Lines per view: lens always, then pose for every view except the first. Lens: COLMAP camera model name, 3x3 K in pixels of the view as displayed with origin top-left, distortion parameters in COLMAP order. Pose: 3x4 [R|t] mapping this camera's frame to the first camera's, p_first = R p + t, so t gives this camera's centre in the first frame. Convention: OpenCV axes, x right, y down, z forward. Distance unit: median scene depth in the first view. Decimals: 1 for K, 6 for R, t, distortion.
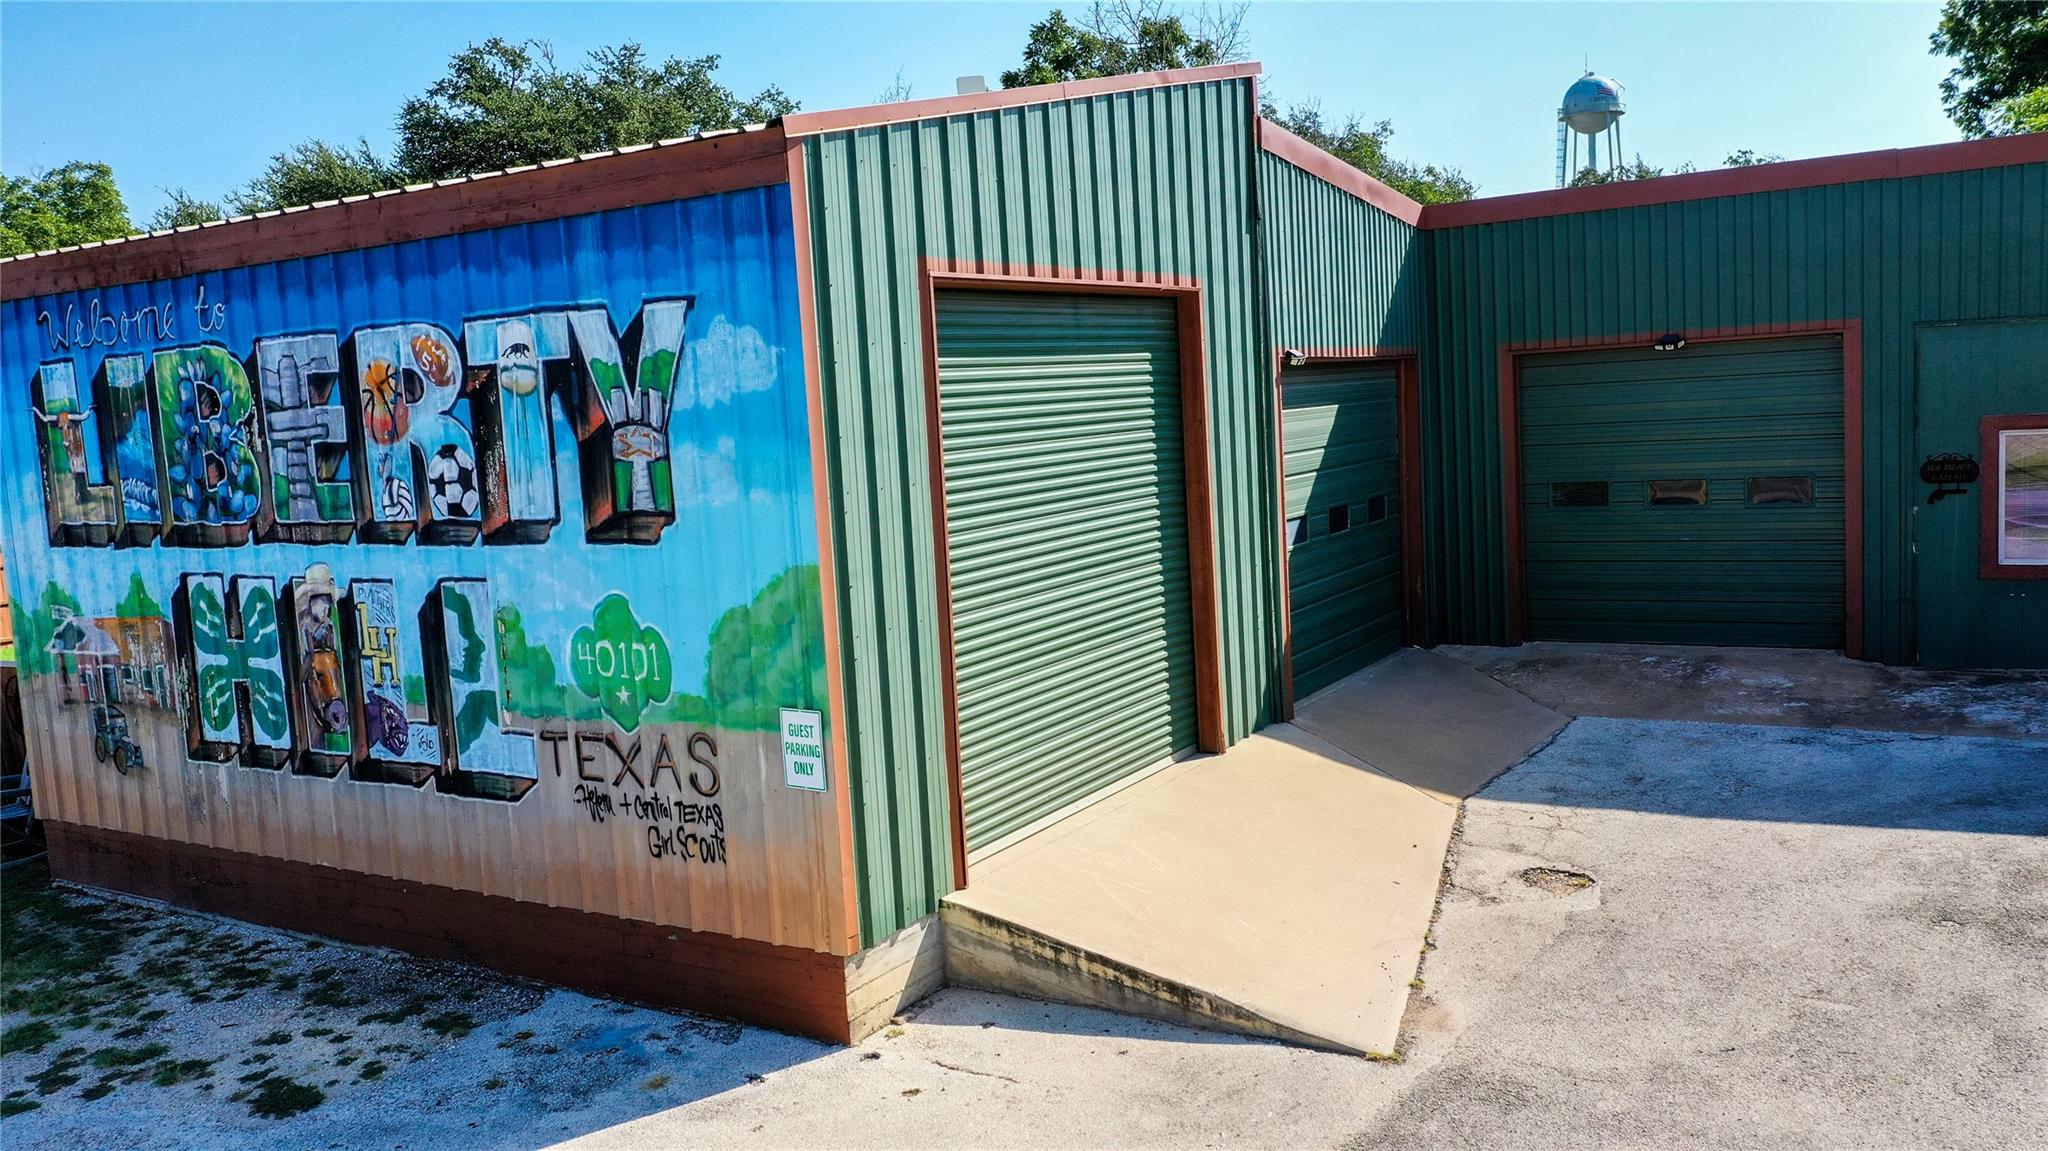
lens RADIAL K [[1621.9, 0, 1023.0], [0, 1621.9, 572.5], [0, 0, 1]] dist [0.014267, -0.007865]
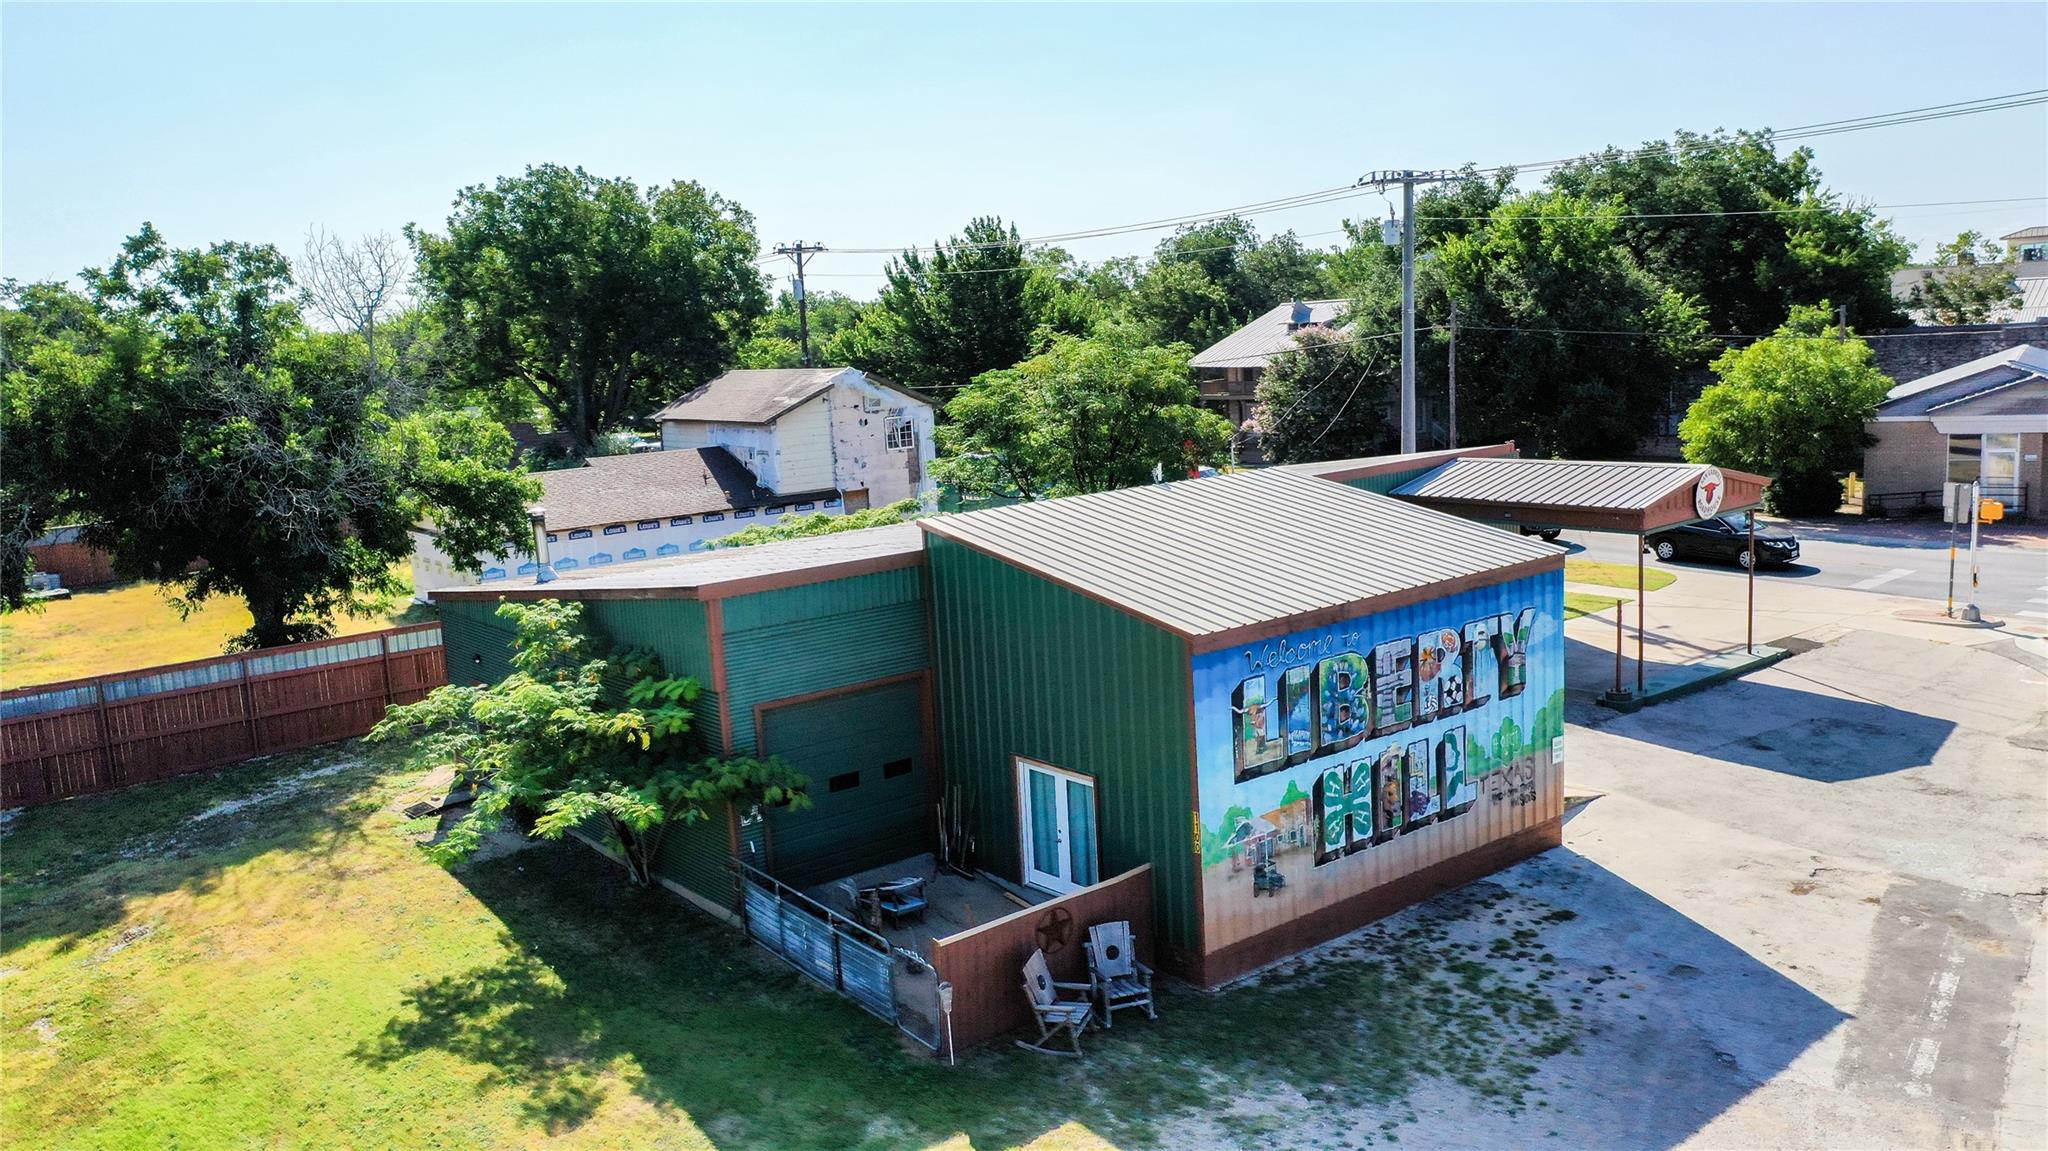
lens RADIAL K [[1621.9, 0, 1022.3], [0, 1621.9, 578.4], [0, 0, 1]] dist [0.014267, -0.007865]
pose [[0.337573, -0.107936, 0.935091, -2.753692], [0.143512, 0.987692, 0.062199, -0.453783], [-0.930295, 0.113200, 0.348908, 0.701027]]
